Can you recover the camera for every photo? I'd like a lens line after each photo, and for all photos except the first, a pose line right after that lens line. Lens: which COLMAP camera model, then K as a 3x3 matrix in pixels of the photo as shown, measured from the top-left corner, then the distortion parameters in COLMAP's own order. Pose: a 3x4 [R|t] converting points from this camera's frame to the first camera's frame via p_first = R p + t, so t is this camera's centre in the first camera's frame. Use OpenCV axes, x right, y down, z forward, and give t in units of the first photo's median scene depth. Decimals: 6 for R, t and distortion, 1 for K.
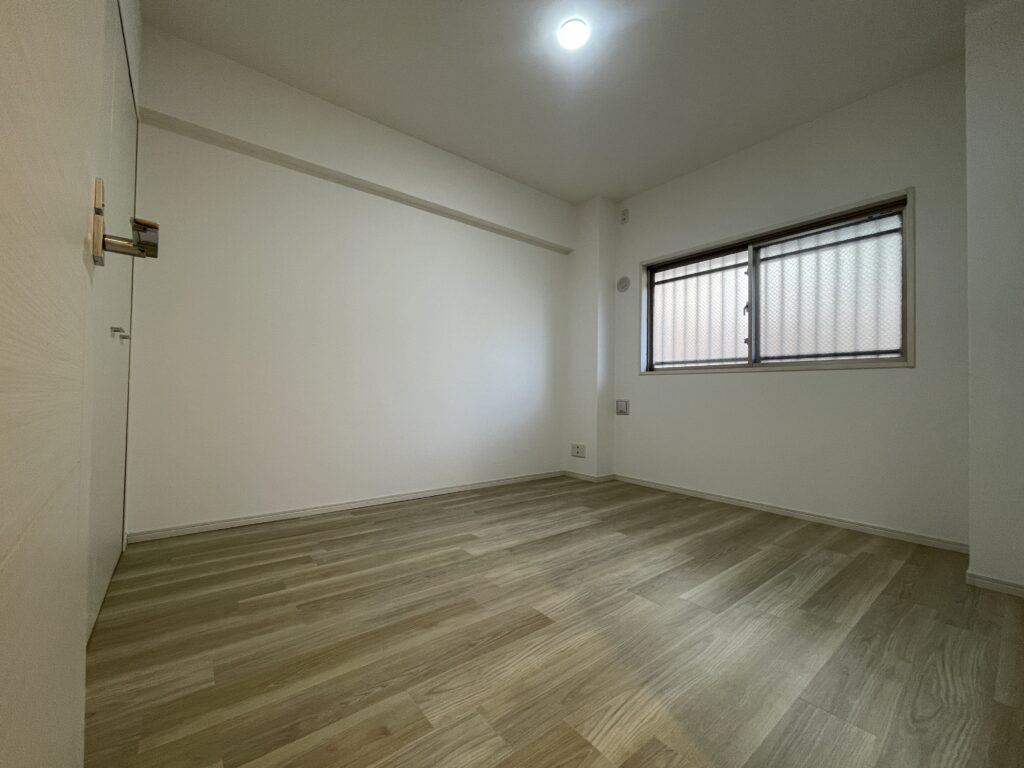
lens RADIAL K [[410.1, 0, 517.2], [0, 410.1, 381.9], [0, 0, 1]] dist [-0.000614, -0.000542]
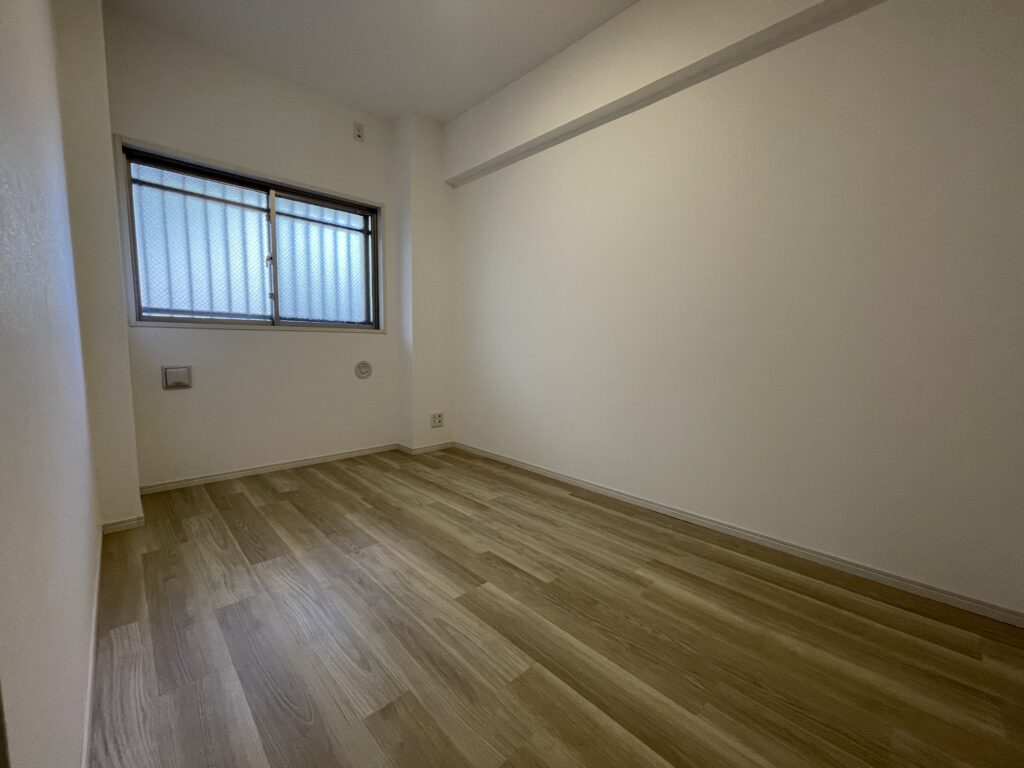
lens RADIAL K [[410.1, 0, 516.3], [0, 410.1, 392.1], [0, 0, 1]] dist [-0.000614, -0.000542]
pose [[-0.097153, -0.104613, 0.989756, -0.431023], [-0.021660, 0.994447, 0.102983, 0.007009], [-0.995034, -0.011433, -0.098879, 0.532686]]
